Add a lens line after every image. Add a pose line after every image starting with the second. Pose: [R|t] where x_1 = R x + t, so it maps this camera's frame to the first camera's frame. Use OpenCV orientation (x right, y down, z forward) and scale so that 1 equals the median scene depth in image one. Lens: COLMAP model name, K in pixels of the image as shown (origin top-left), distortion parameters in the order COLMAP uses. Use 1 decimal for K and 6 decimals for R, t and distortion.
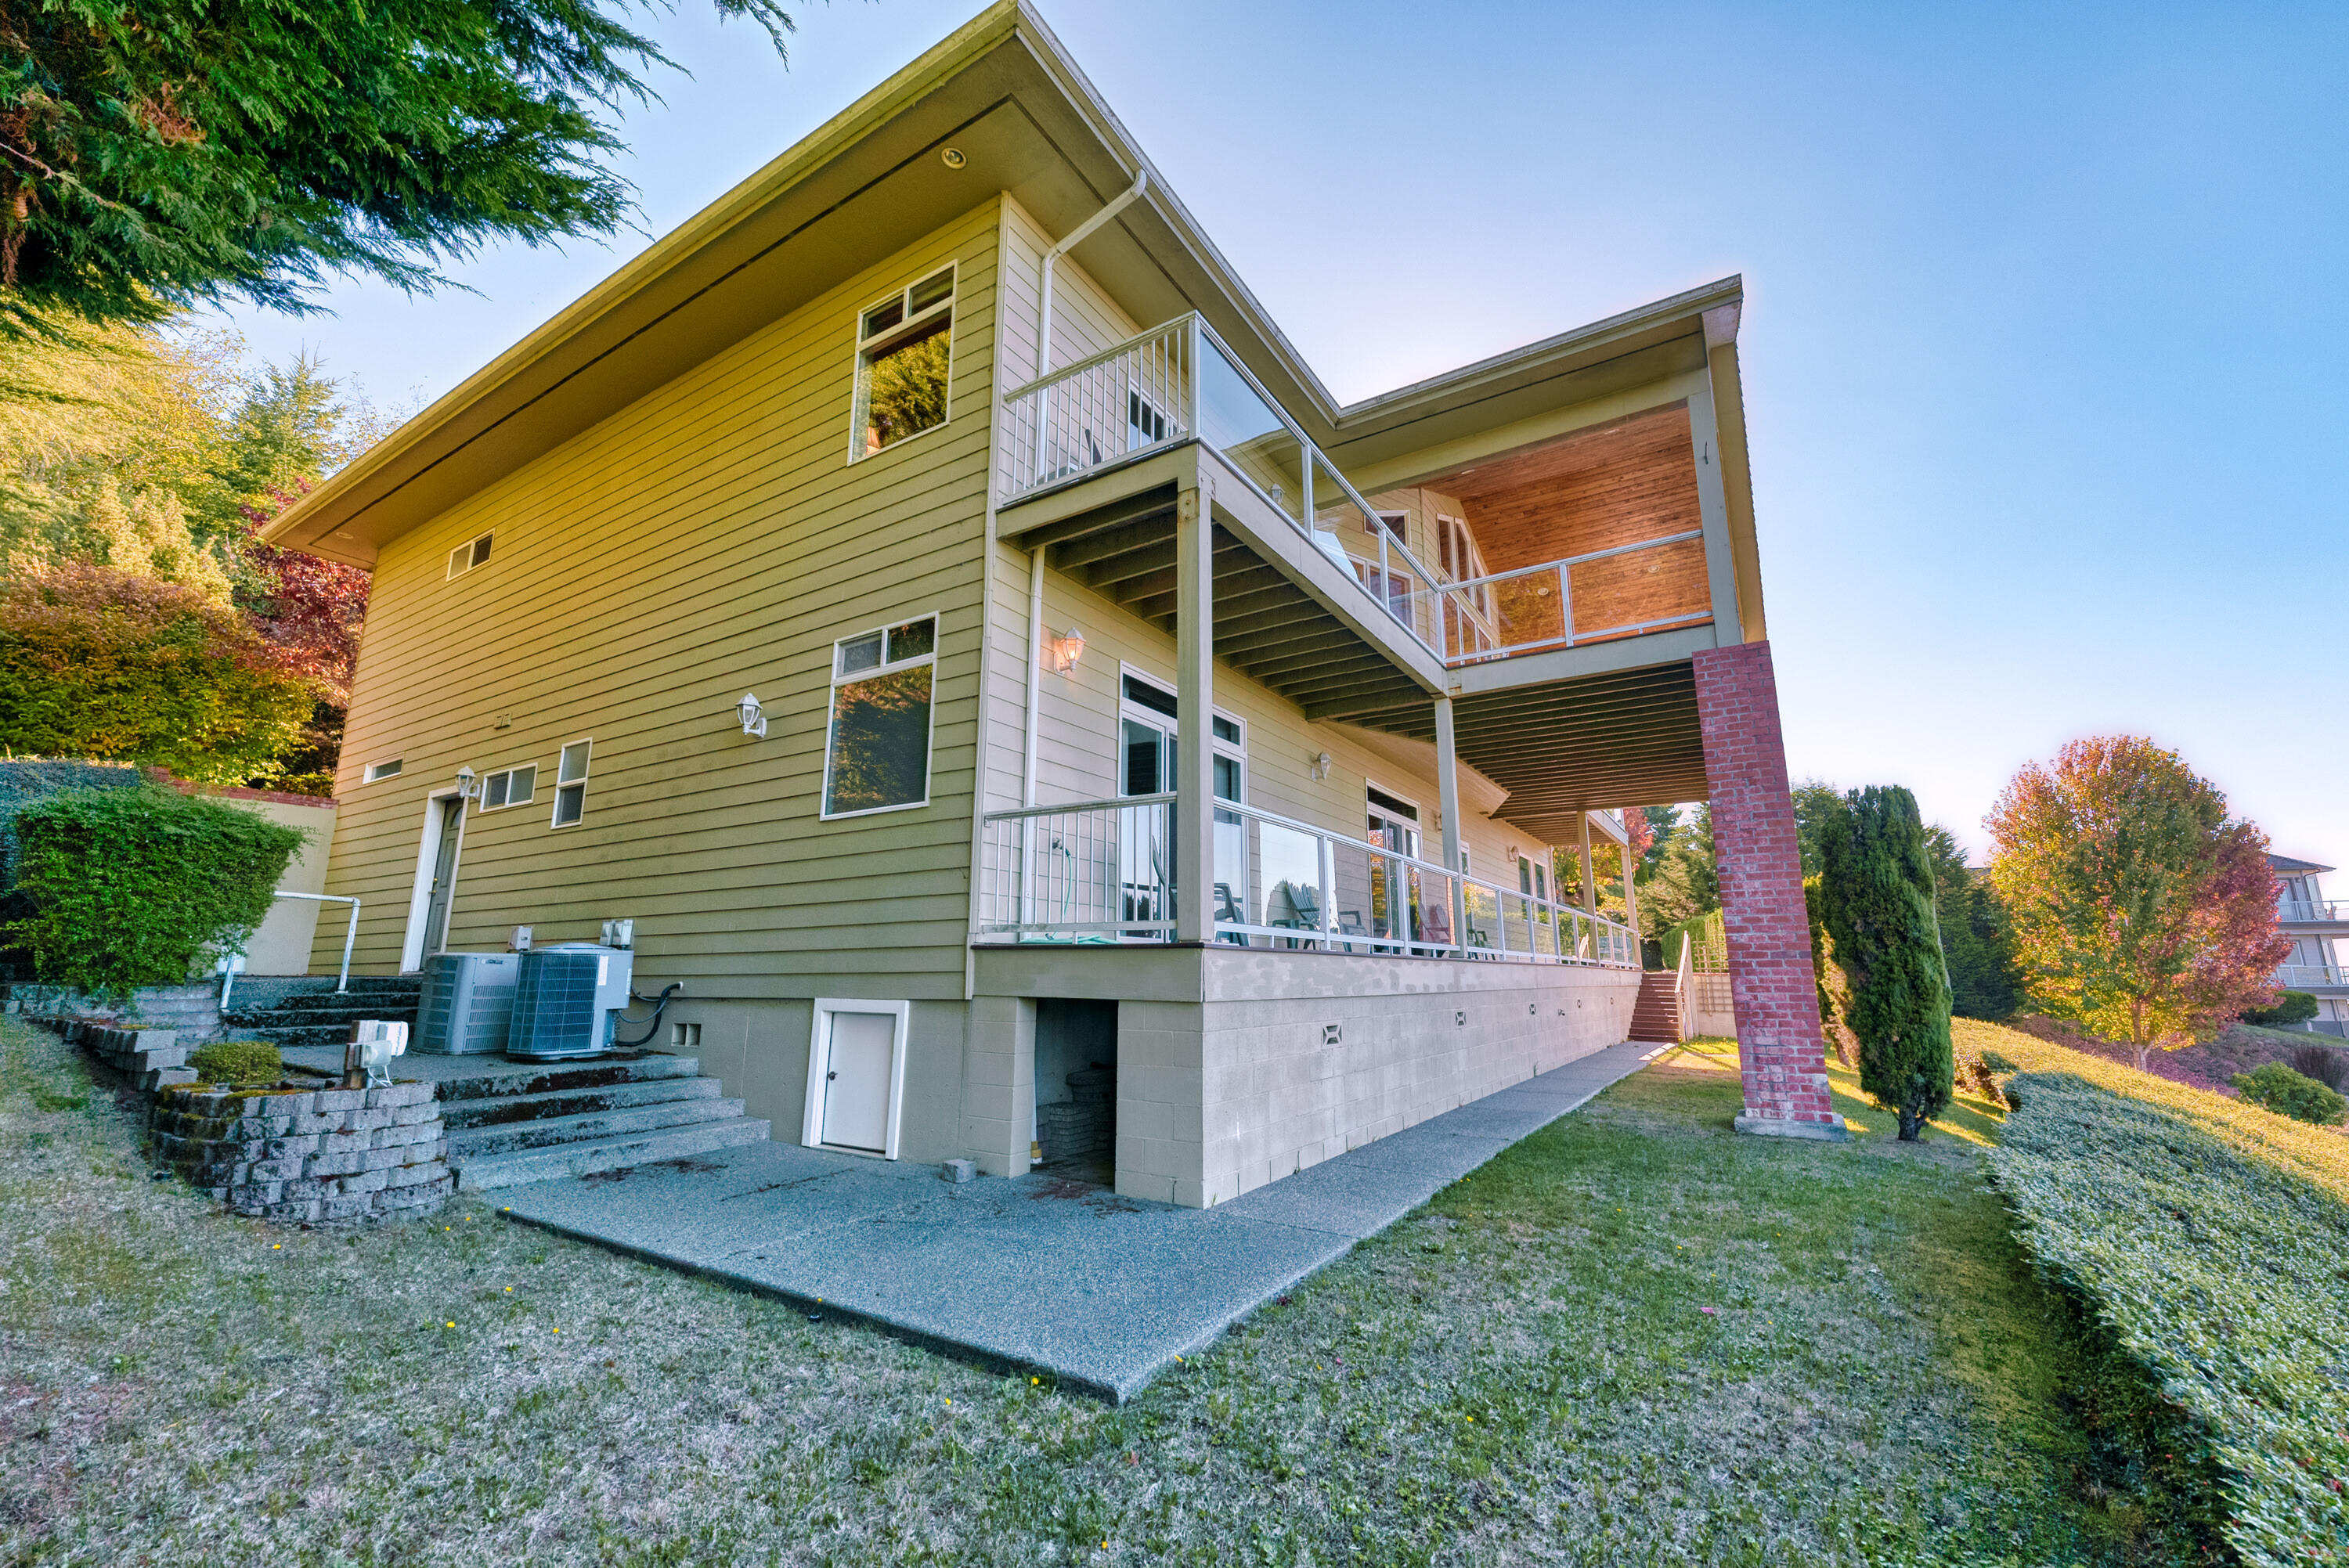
lens RADIAL K [[943.0, 0, 1182.4], [0, 943.0, 779.9], [0, 0, 1]] dist [0.000204, -0.000488]
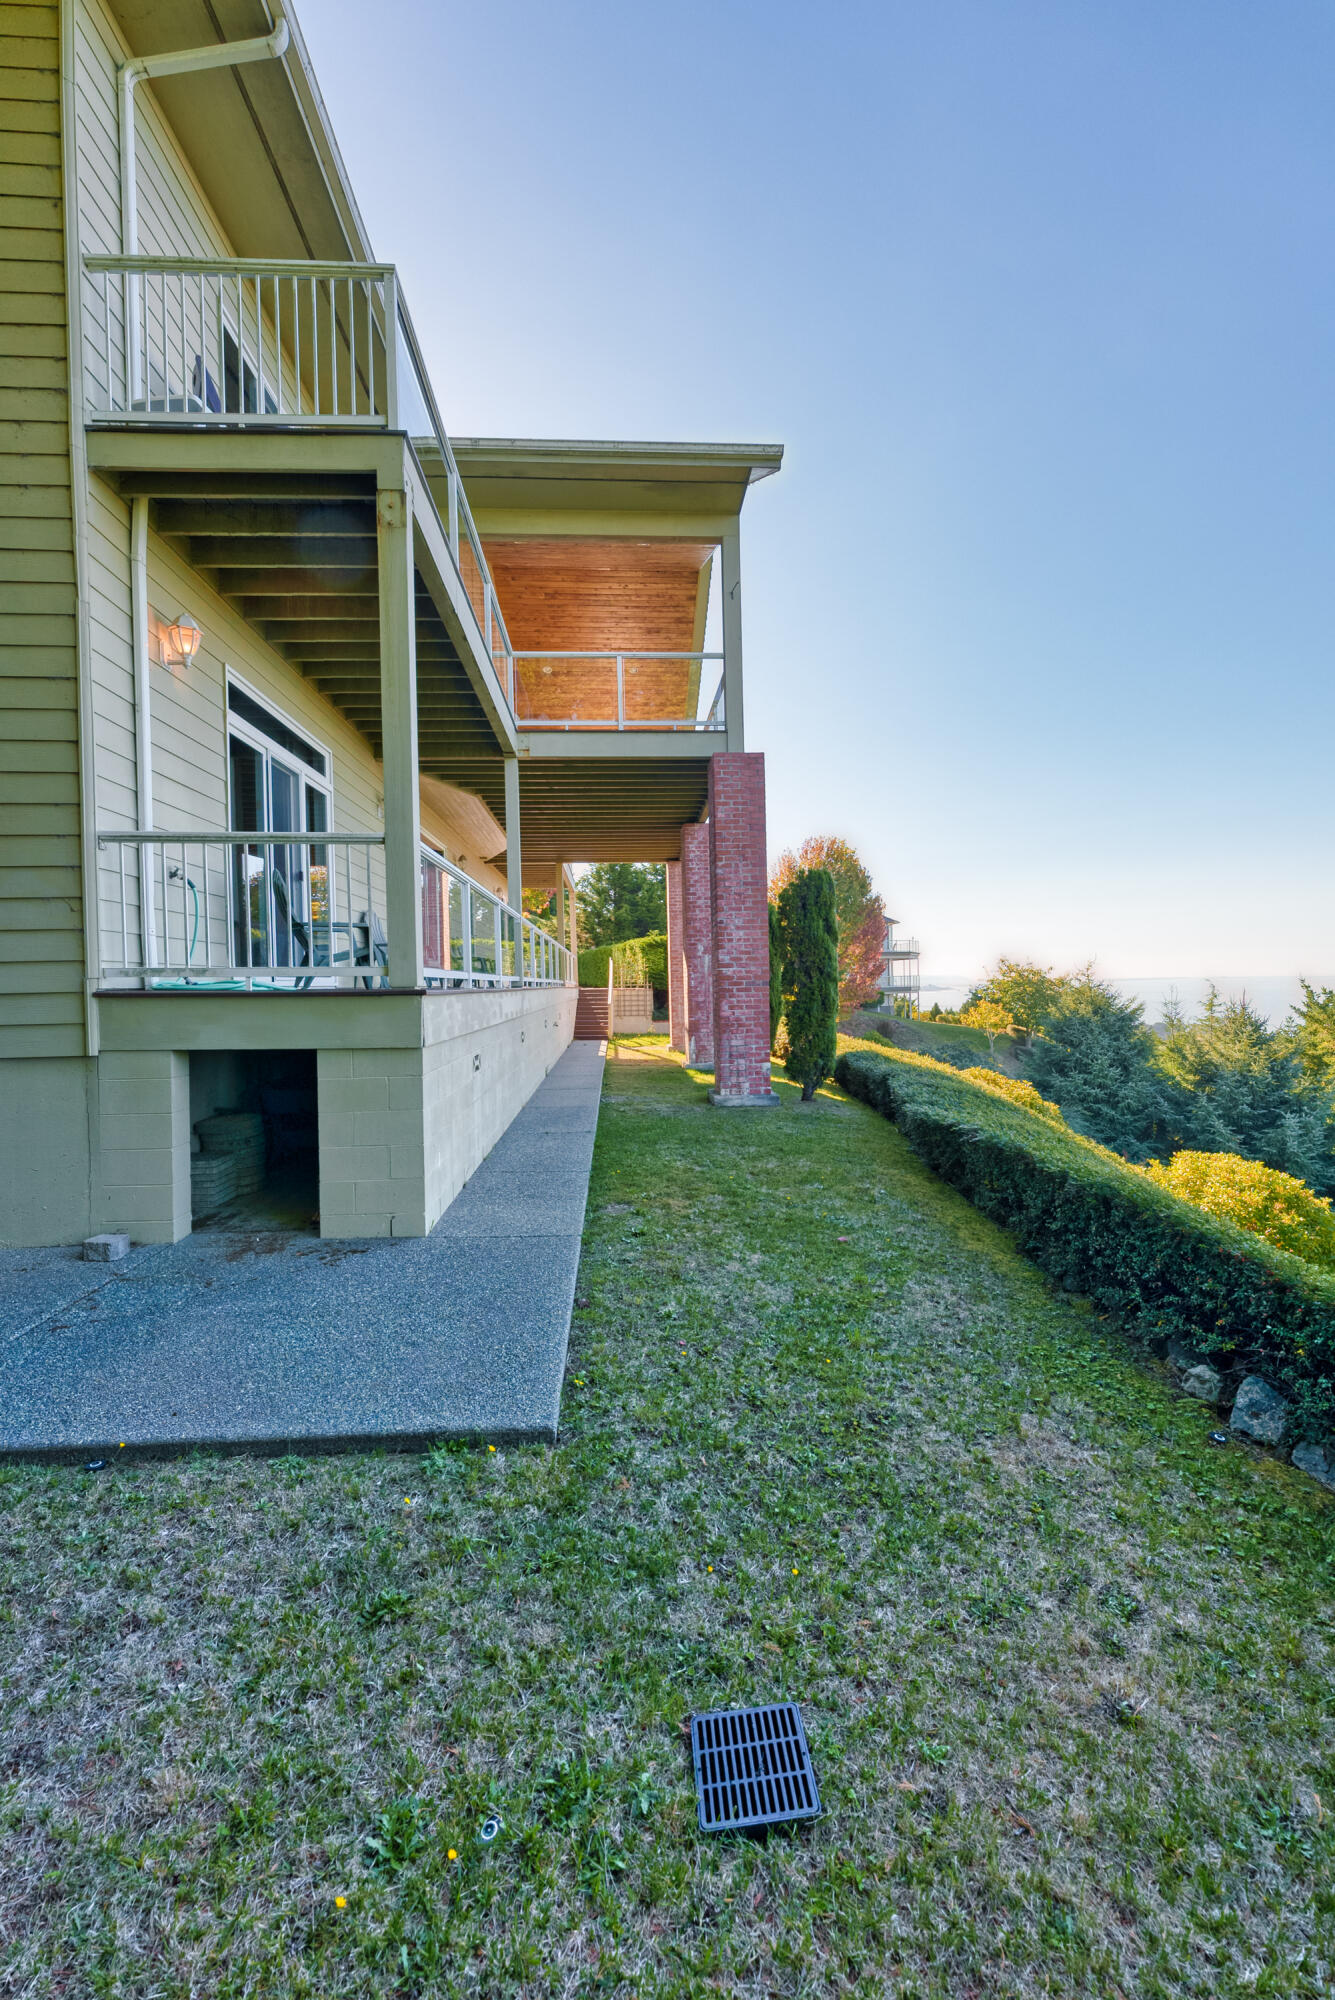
lens RADIAL K [[802.9, 0, 667.6], [0, 802.9, 990.6], [0, 0, 1]] dist [0.000204, -0.000488]
pose [[0.812967, -0.018829, 0.582006, -0.232725], [-0.102072, 0.979395, 0.174262, -0.002277], [-0.573295, -0.201076, 0.794293, 0.149704]]
